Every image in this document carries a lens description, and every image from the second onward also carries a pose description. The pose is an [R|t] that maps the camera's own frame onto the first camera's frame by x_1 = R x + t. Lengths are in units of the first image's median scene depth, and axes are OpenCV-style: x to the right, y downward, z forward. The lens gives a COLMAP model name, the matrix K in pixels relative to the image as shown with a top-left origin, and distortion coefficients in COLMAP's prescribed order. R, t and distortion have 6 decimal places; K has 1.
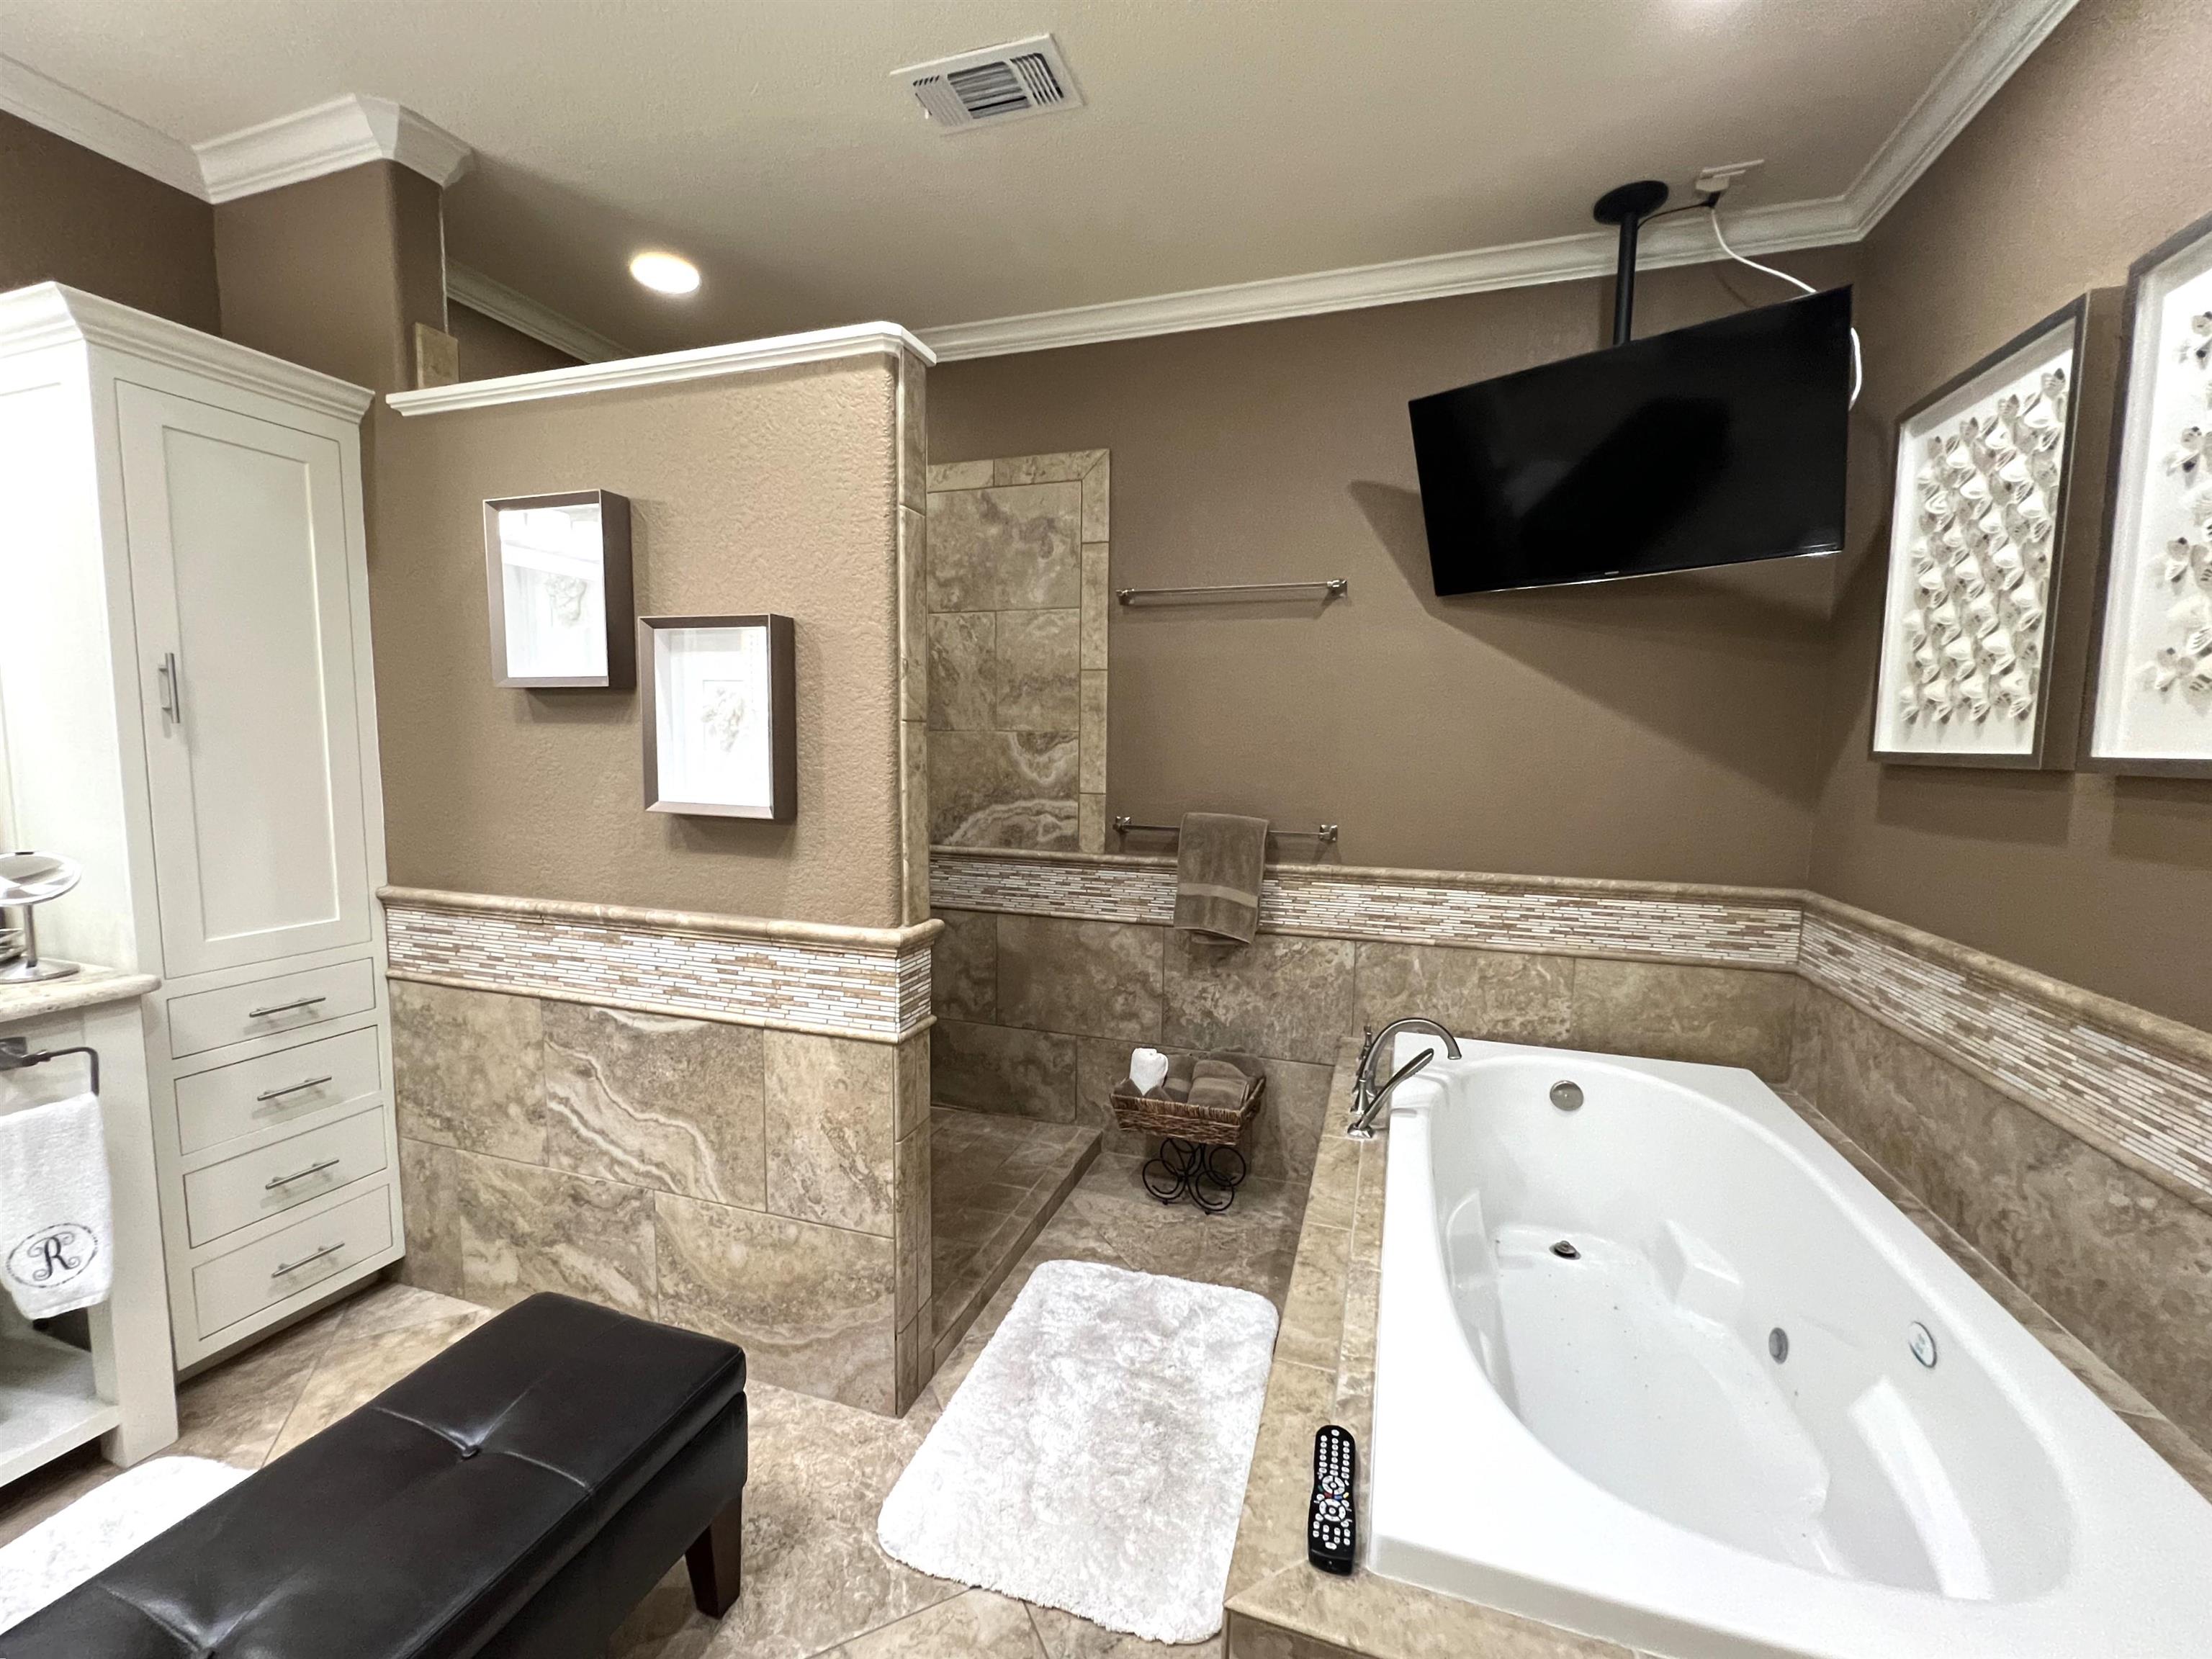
lens RADIAL K [[891.9, 0, 1105.7], [0, 891.9, 820.2], [0, 0, 1]] dist [0.010174, -0.000716]
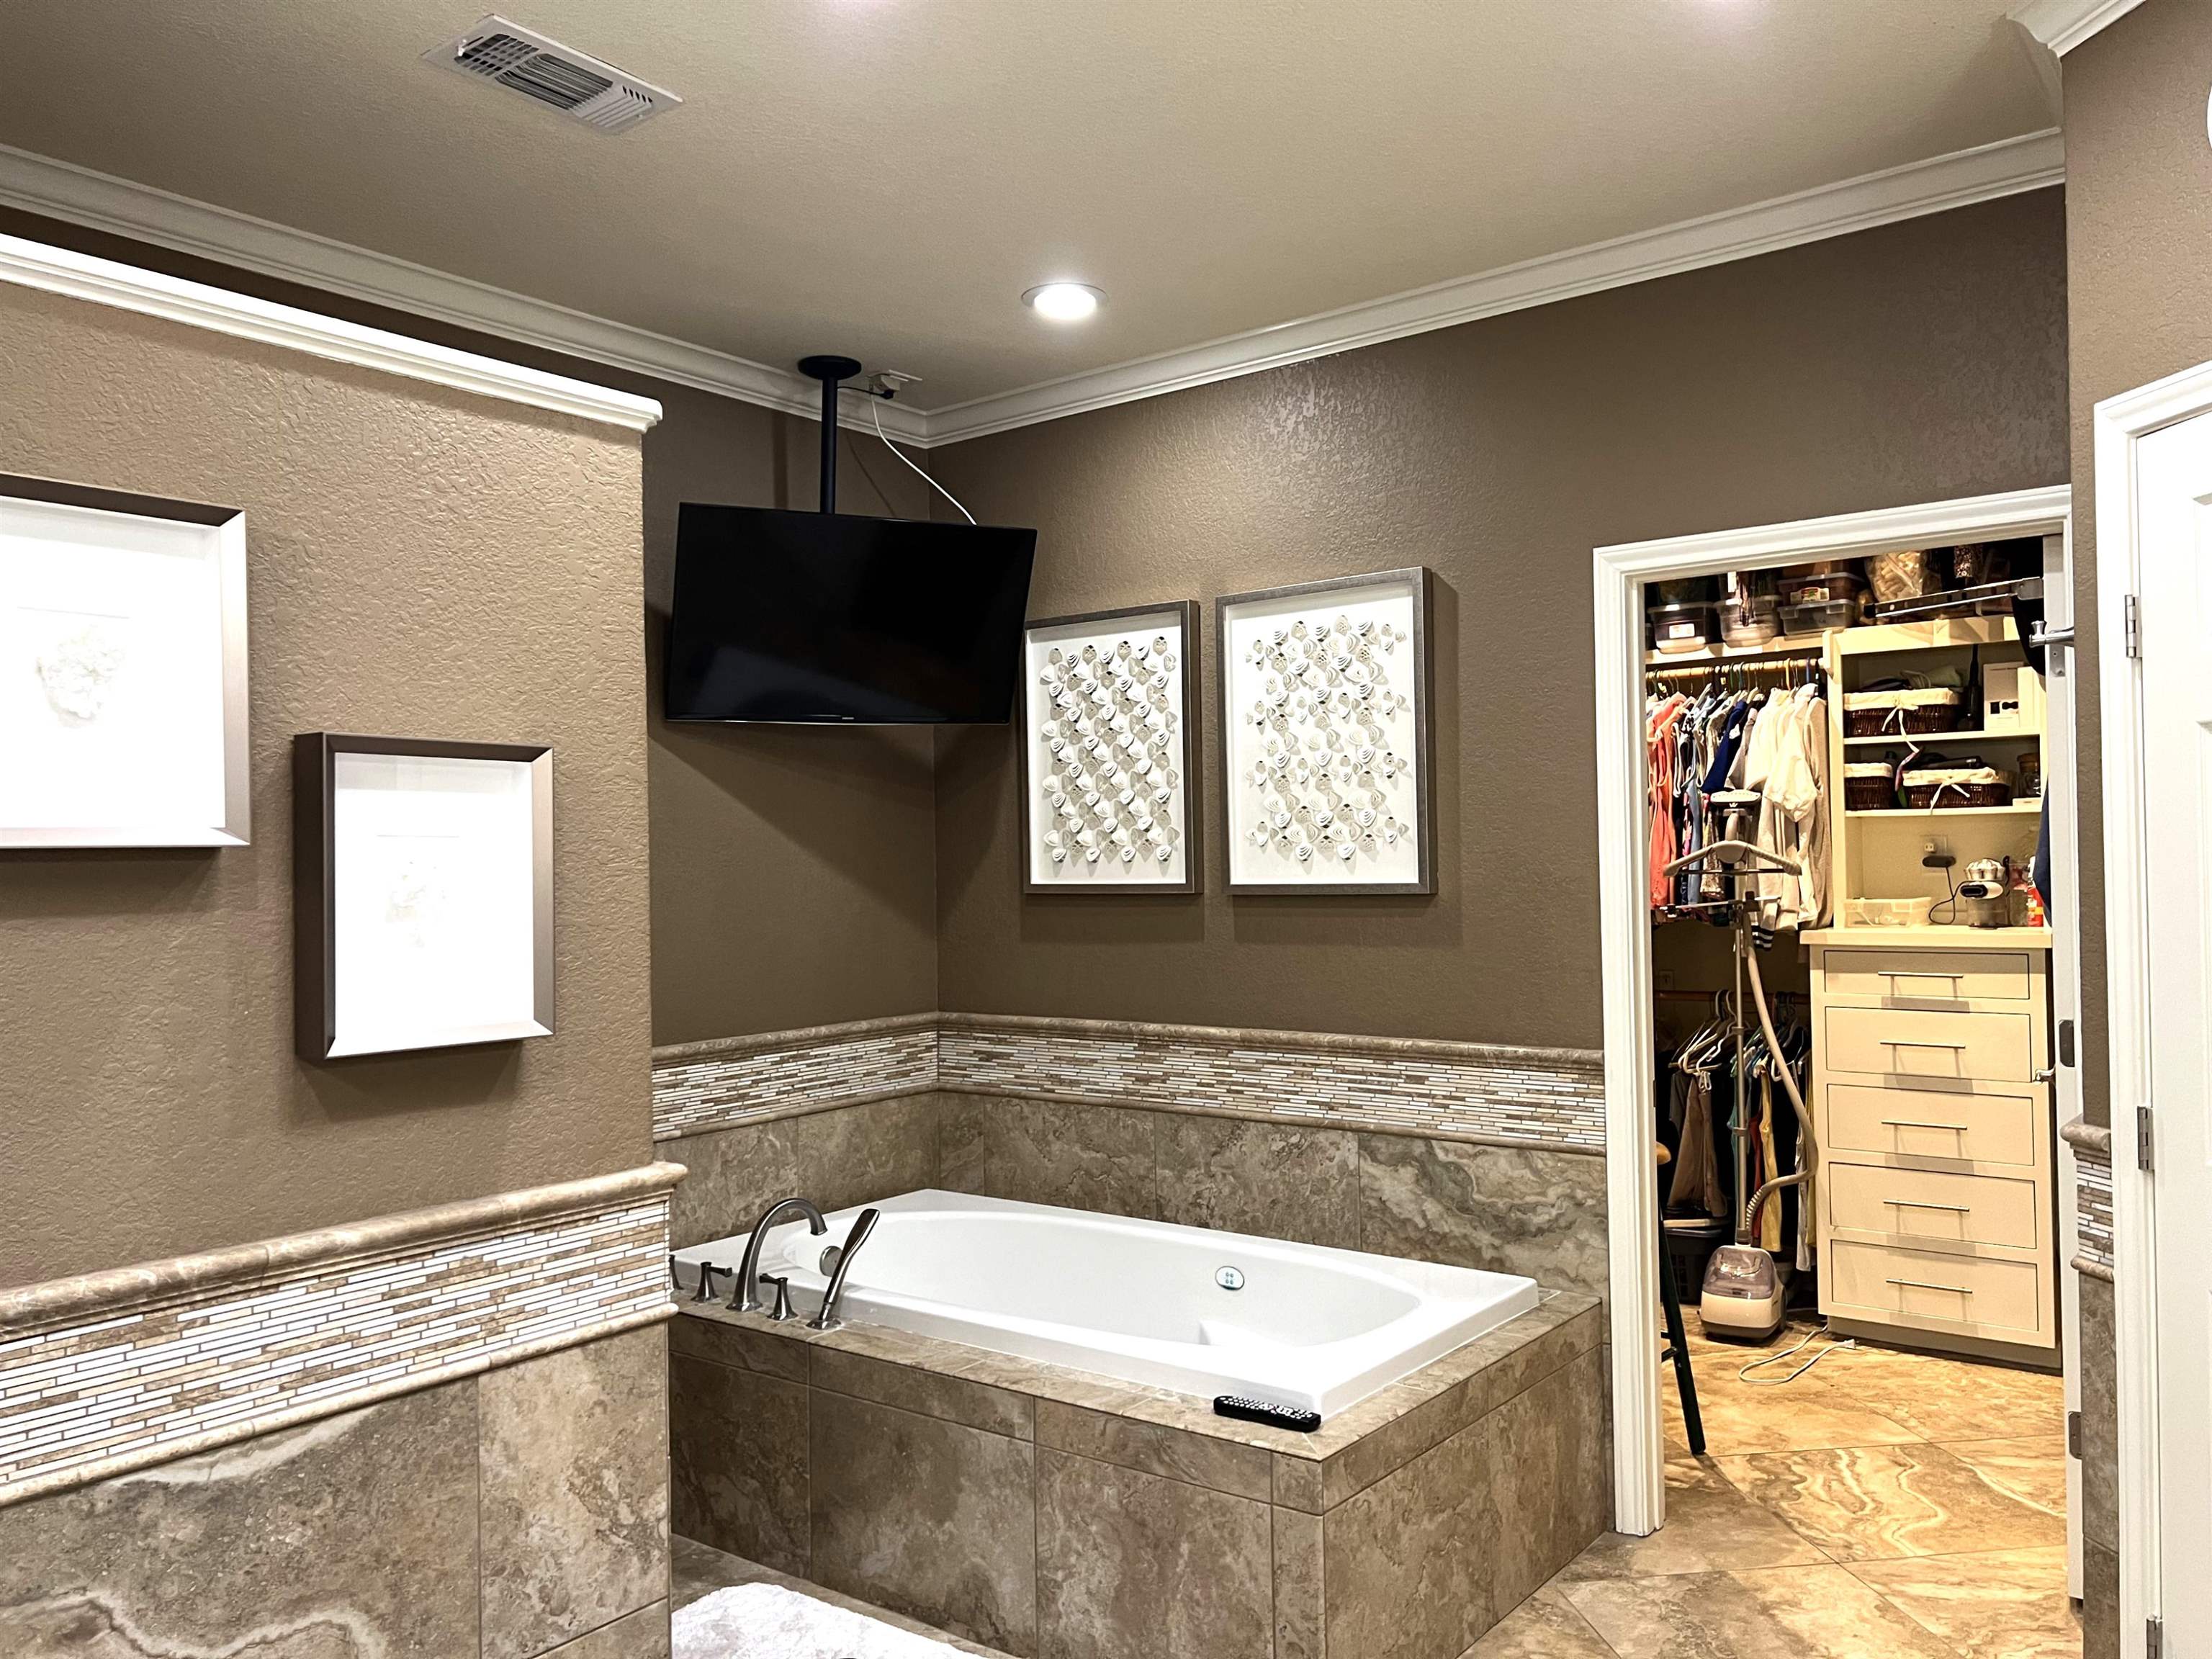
lens RADIAL K [[1666.9, 0, 1101.7], [0, 1666.9, 832.8], [0, 0, 1]] dist [0.046860, -0.034966]
pose [[0.339075, -0.005803, 0.940741, -1.332919], [0.106558, 0.993782, -0.032277, -0.064679], [-0.934705, 0.111188, 0.337585, 0.130550]]
